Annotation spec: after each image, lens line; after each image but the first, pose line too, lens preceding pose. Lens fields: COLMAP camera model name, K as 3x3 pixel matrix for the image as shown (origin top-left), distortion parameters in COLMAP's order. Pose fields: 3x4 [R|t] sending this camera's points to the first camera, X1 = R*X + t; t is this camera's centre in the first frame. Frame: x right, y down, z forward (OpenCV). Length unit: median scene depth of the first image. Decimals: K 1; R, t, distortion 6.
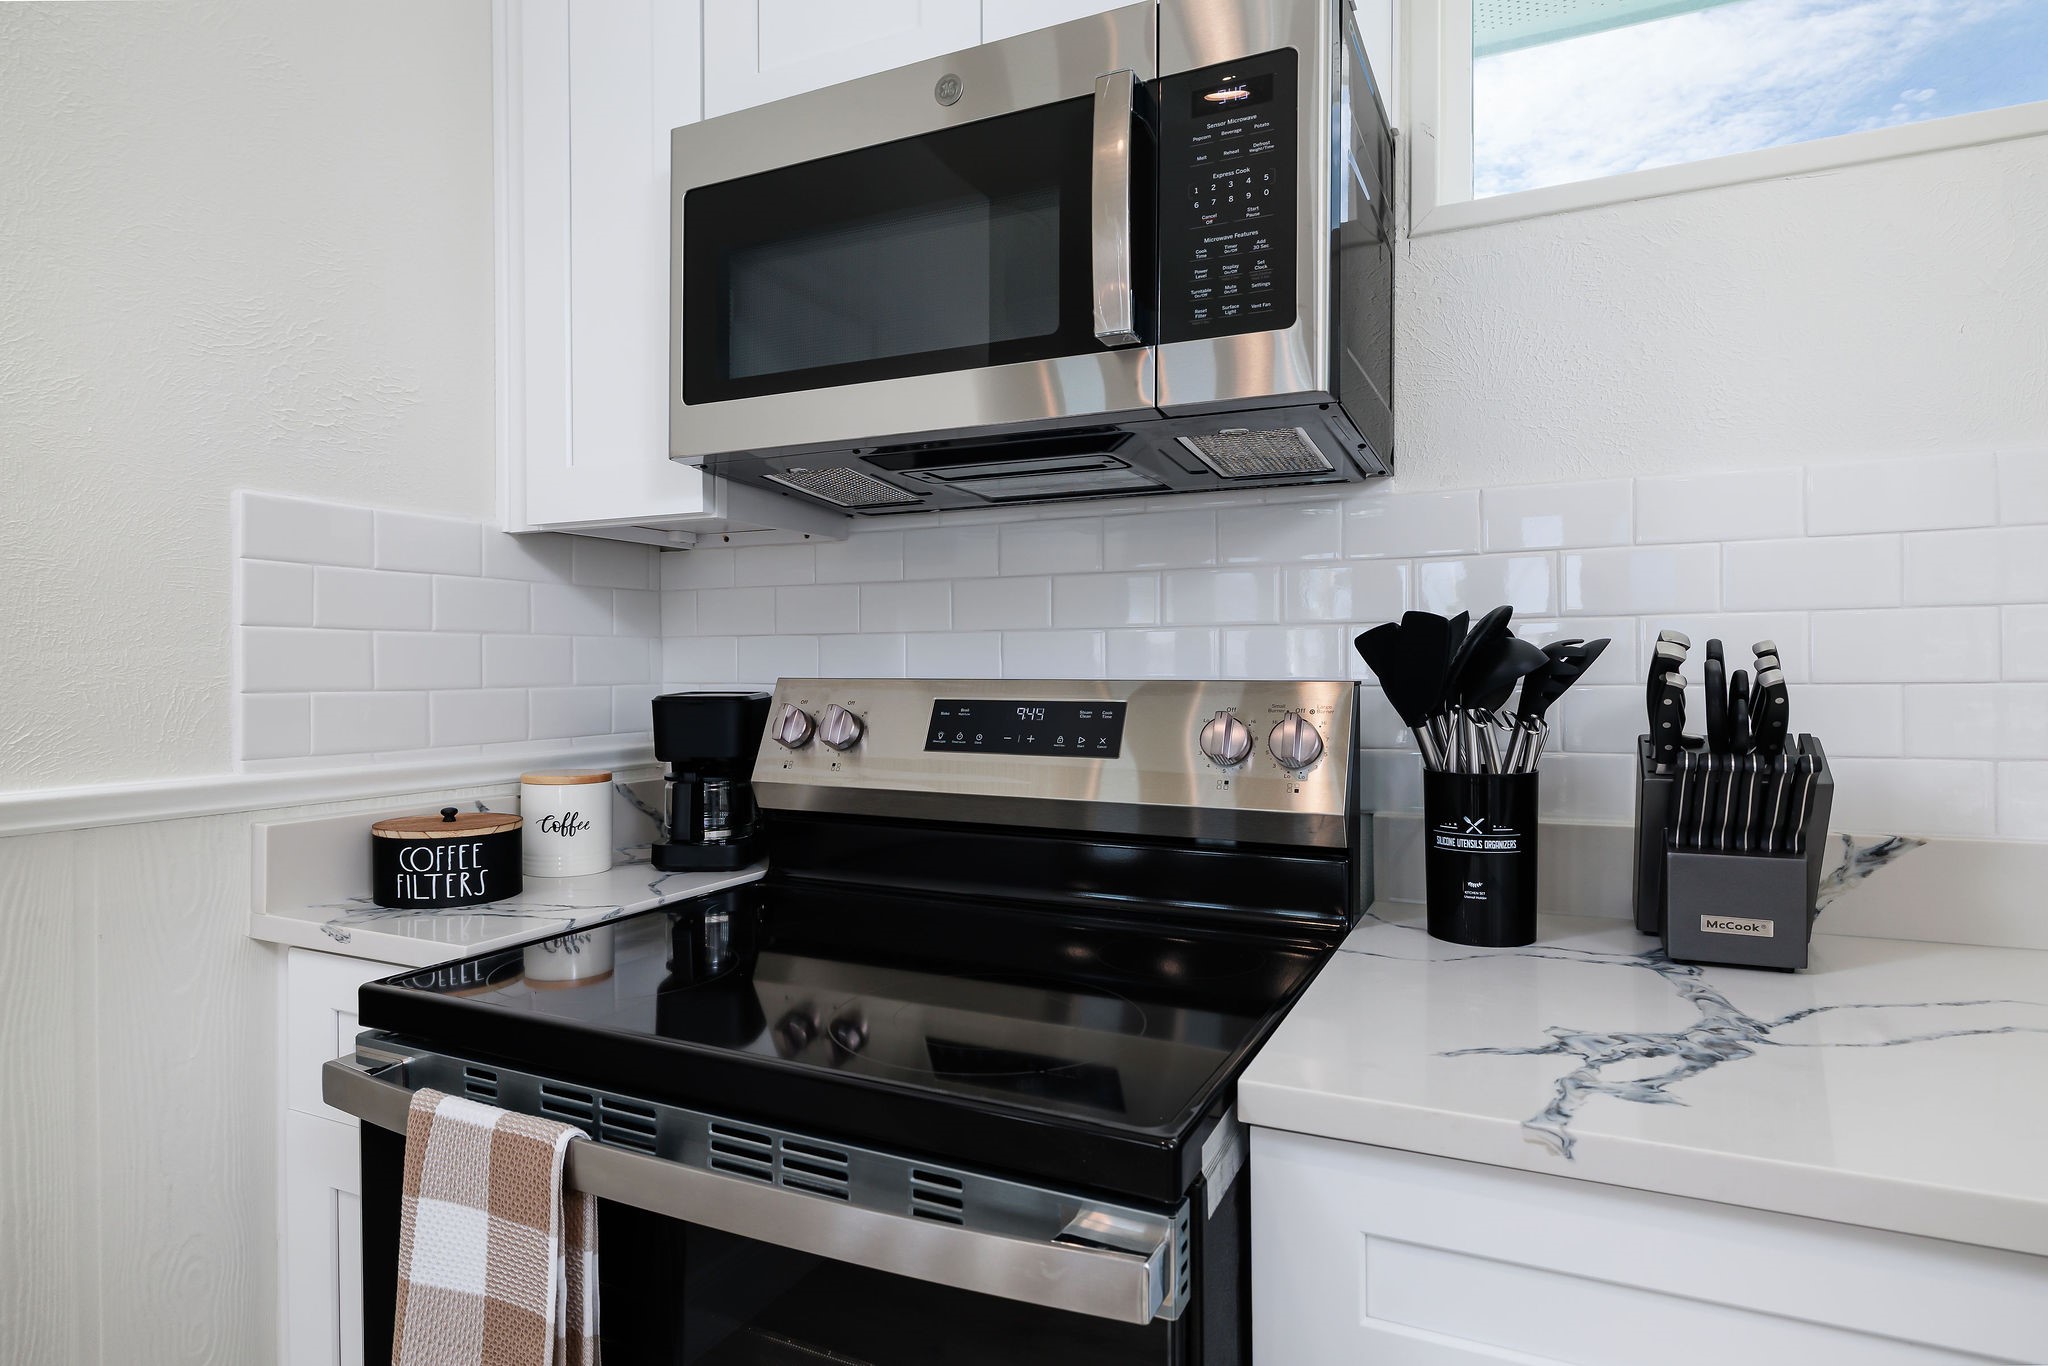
lens RADIAL K [[1096.7, 0, 948.4], [0, 1096.7, 692.7], [0, 0, 1]] dist [0.003039, 0.000323]
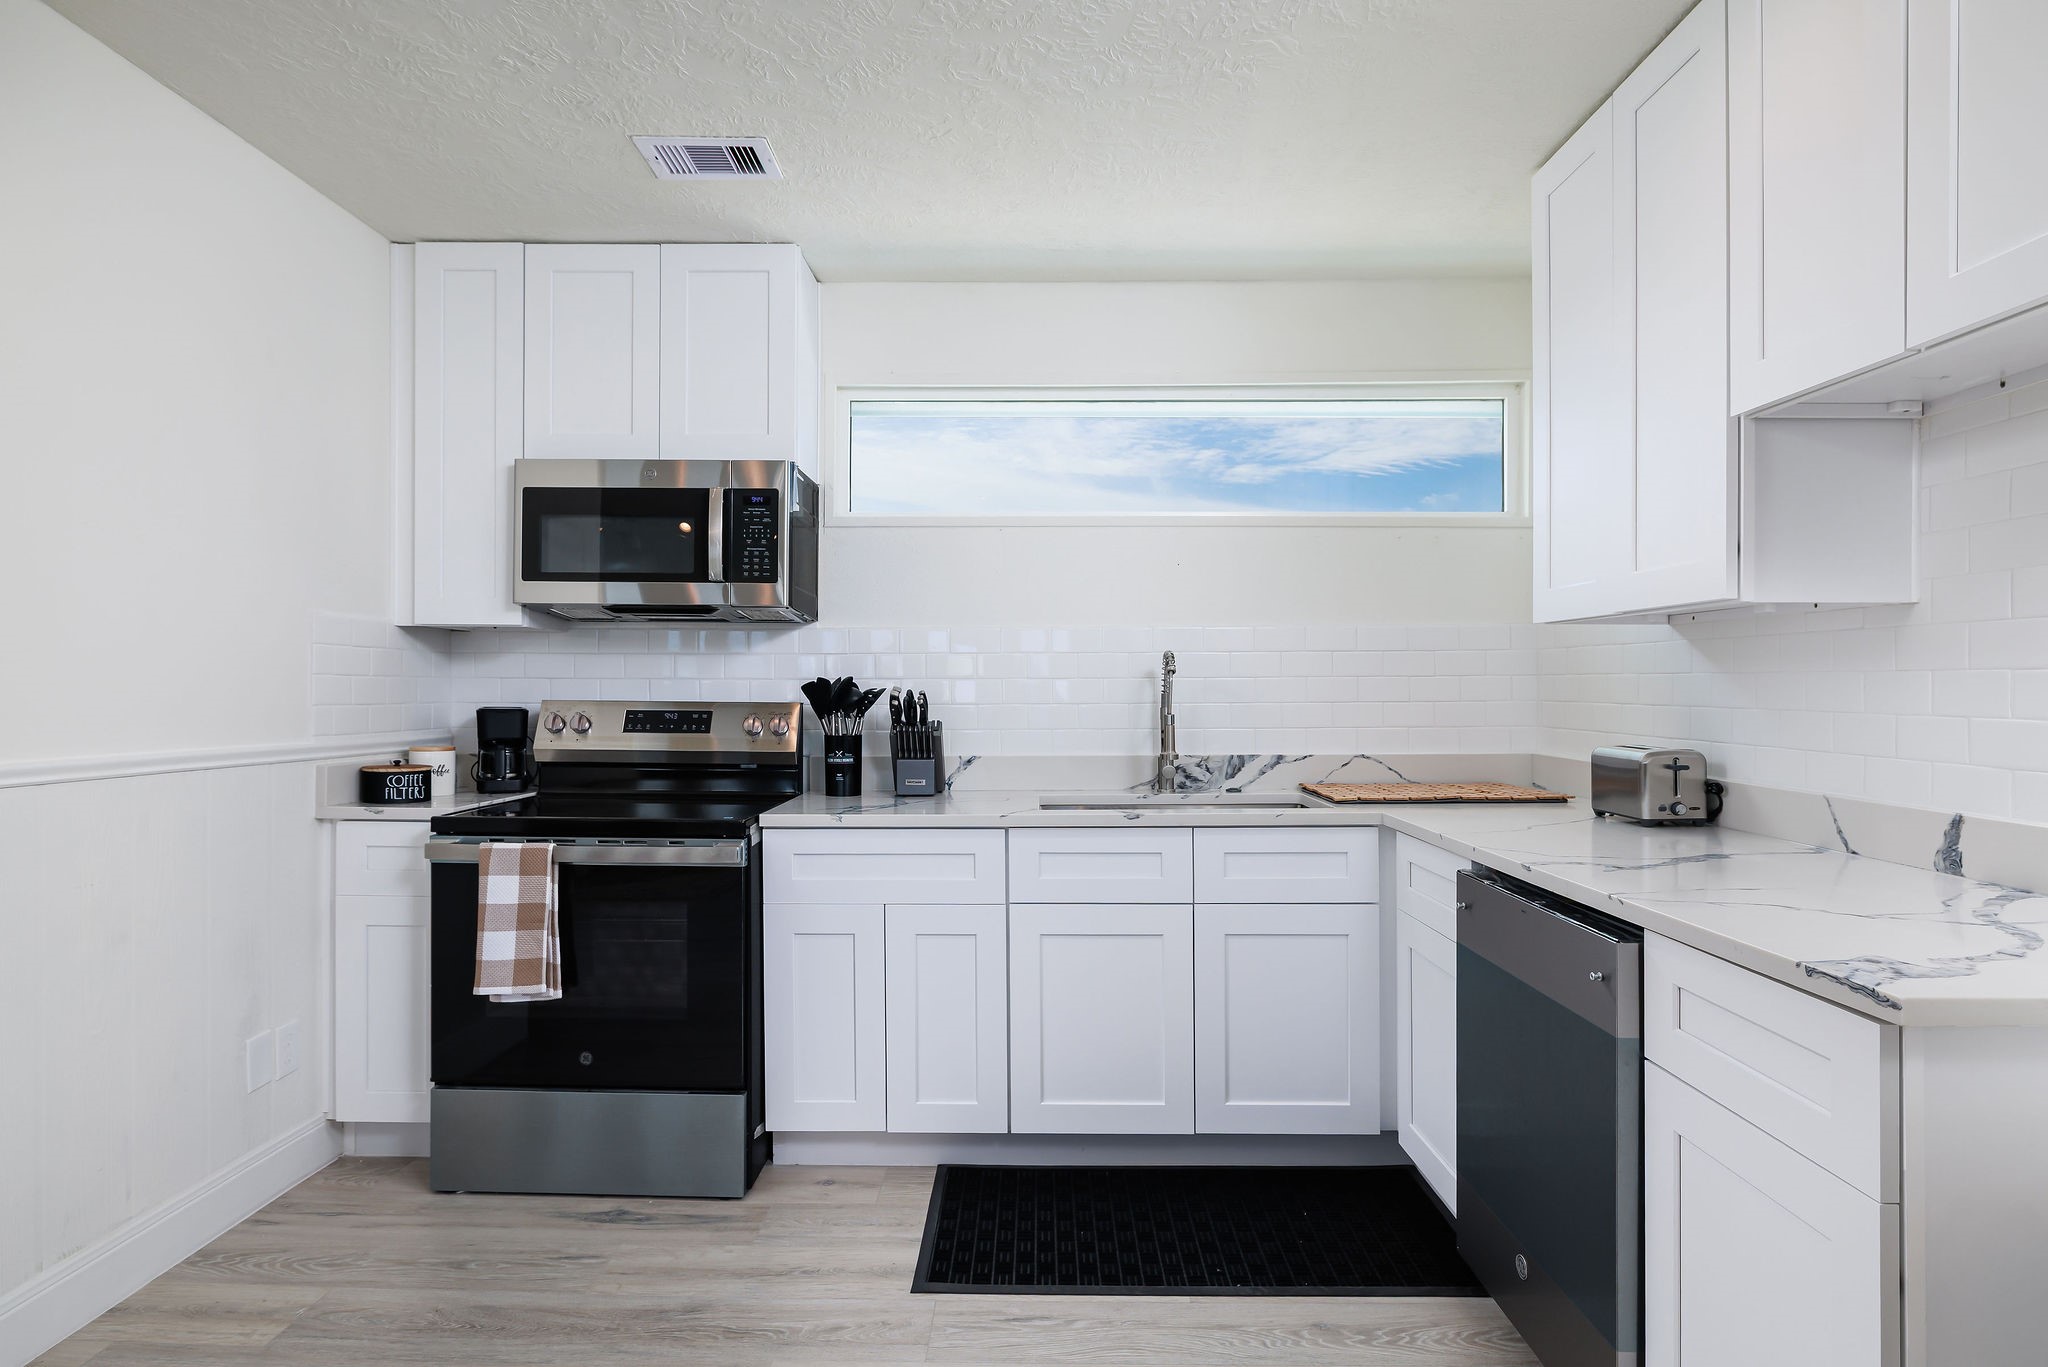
lens RADIAL K [[1096.7, 0, 948.4], [0, 1096.7, 693.2], [0, 0, 1]] dist [0.003039, 0.000323]
pose [[0.903718, 0.007253, 0.428067, -0.462884], [0.000024, 0.999856, -0.016992, 0.012240], [-0.428129, 0.015366, 0.903587, -1.622973]]
